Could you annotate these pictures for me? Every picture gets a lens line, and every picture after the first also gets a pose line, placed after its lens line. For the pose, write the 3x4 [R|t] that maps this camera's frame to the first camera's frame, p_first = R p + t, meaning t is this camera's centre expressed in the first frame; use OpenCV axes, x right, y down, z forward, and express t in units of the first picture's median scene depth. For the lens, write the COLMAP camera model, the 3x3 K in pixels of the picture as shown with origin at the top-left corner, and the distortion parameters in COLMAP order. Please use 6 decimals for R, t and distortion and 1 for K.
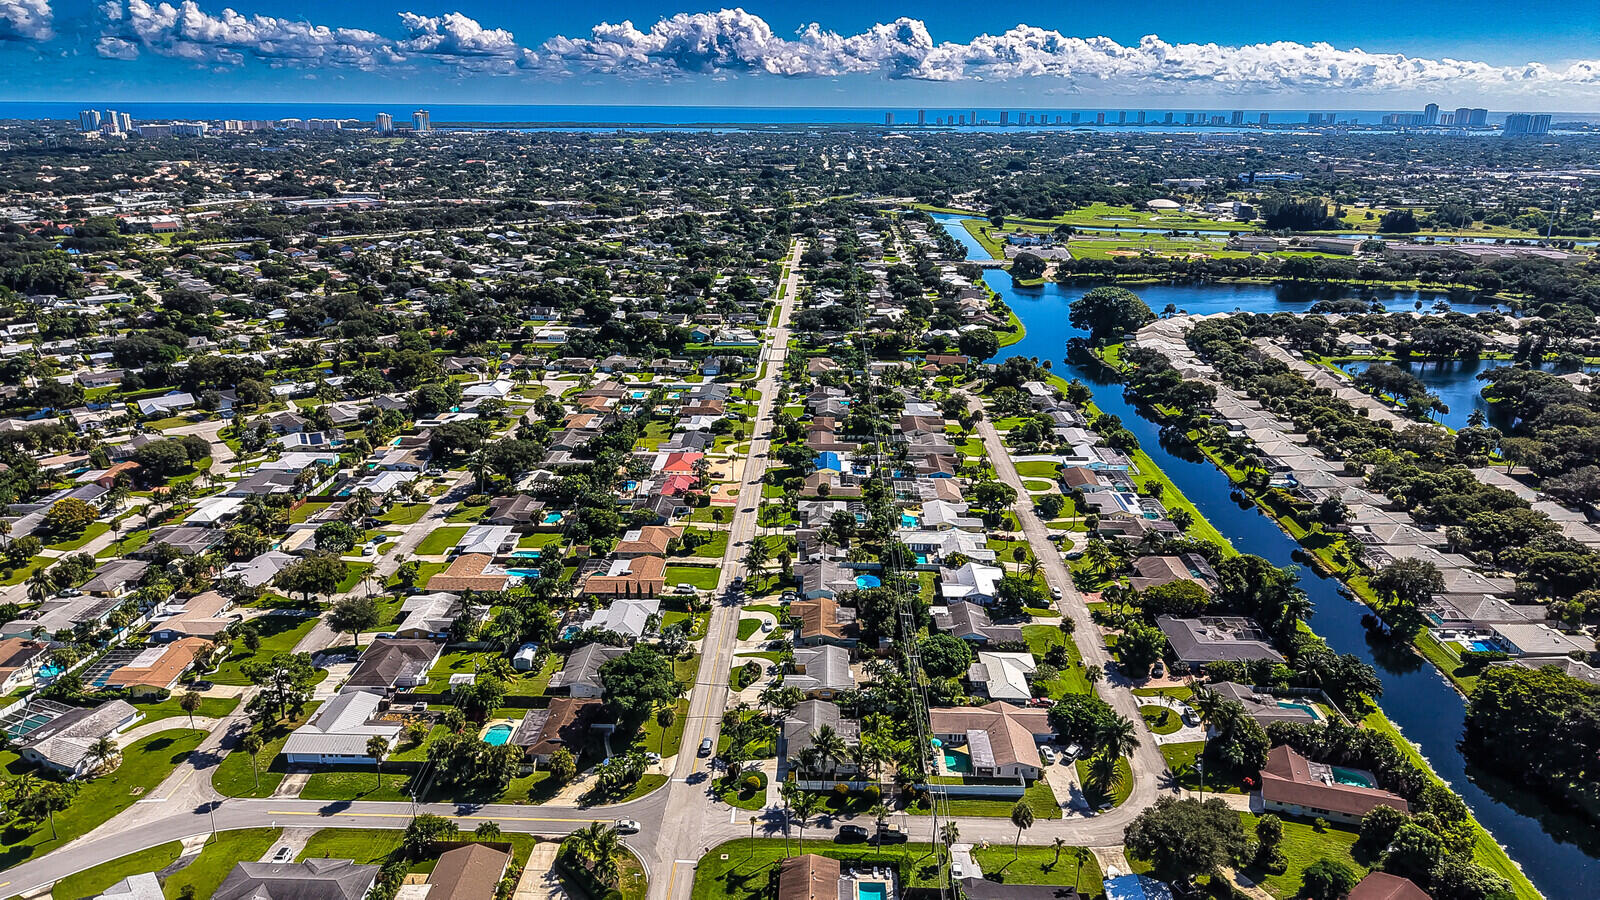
lens RADIAL K [[1068.4, 0, 800.0], [0, 1068.4, 450.0], [0, 0, 1]] dist [0.030825, -0.041291]
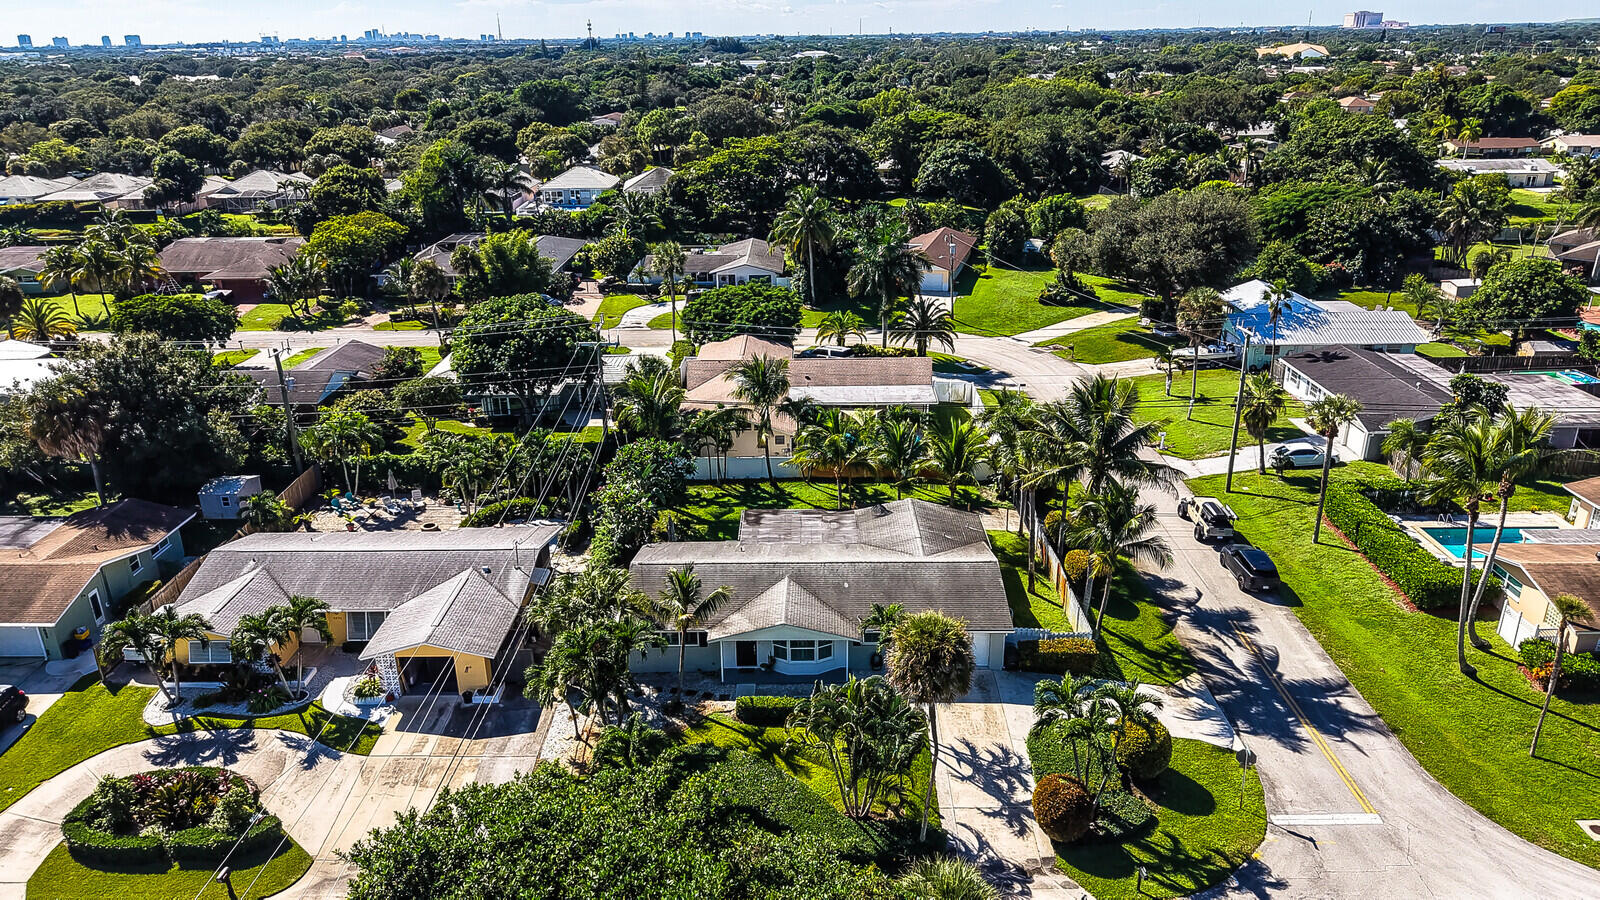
lens RADIAL K [[1068.4, 0, 800.0], [0, 1068.4, 450.0], [0, 0, 1]] dist [0.030825, -0.041291]
pose [[-0.028350, -0.353540, 0.934990, -0.130742], [0.319134, 0.883214, 0.343638, 0.080593], [-0.947286, 0.308129, 0.087787, 0.558620]]
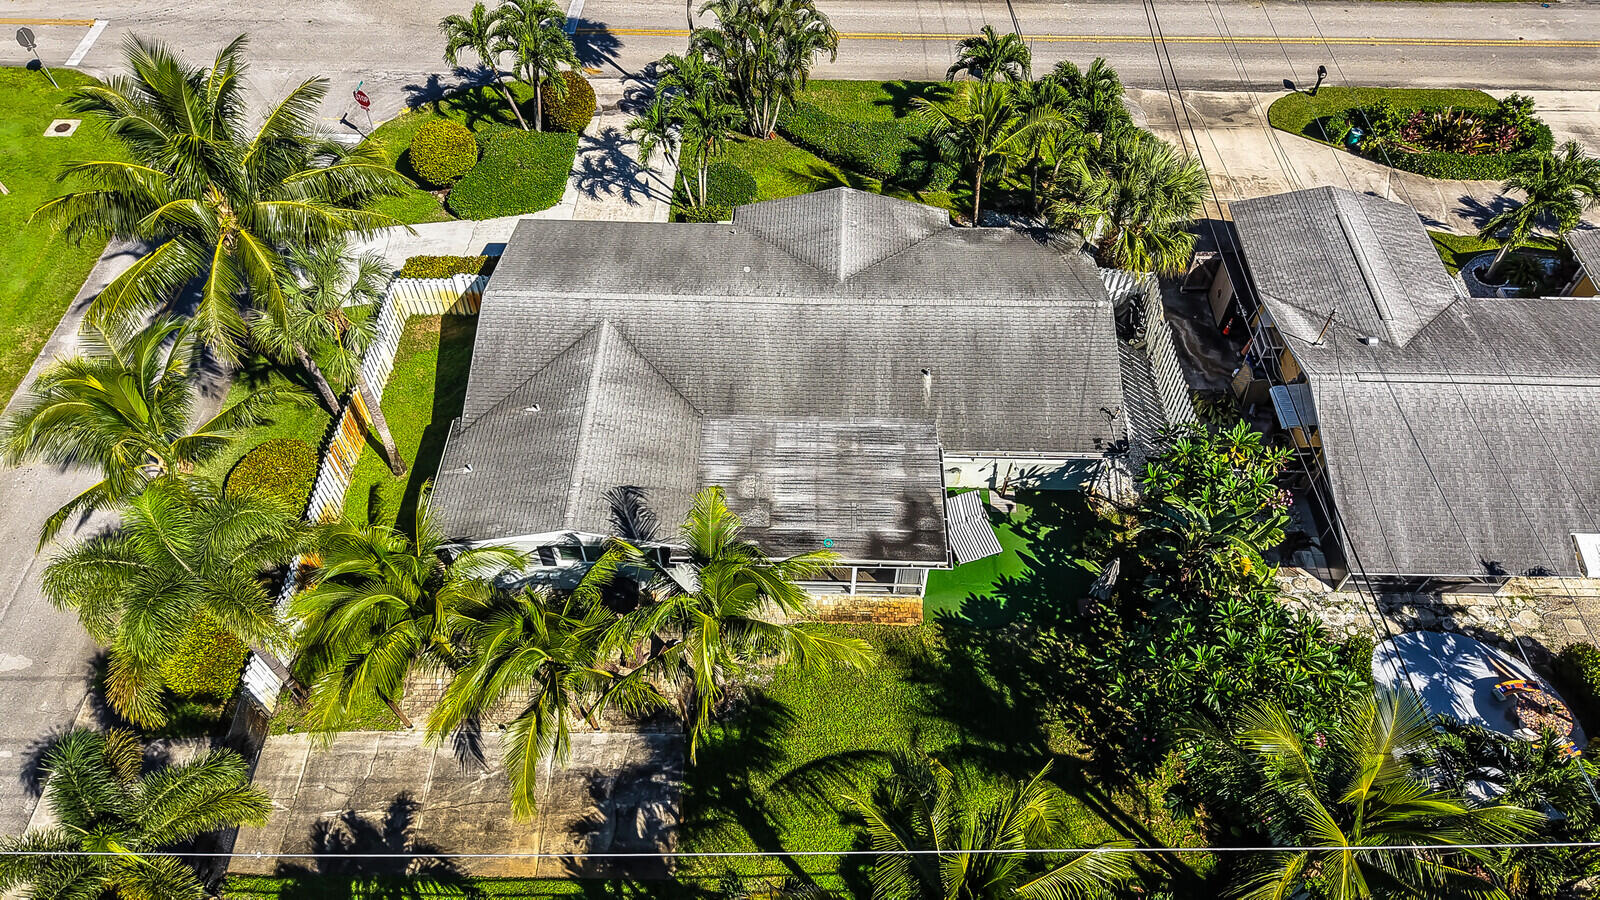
lens RADIAL K [[1068.4, 0, 800.0], [0, 1068.4, 450.0], [0, 0, 1]] dist [0.030825, -0.041291]
pose [[0.007271, 0.809170, -0.587530, 0.070389], [-0.309102, 0.560590, 0.768241, 0.085296], [0.951001, 0.176021, 0.254192, 0.554633]]
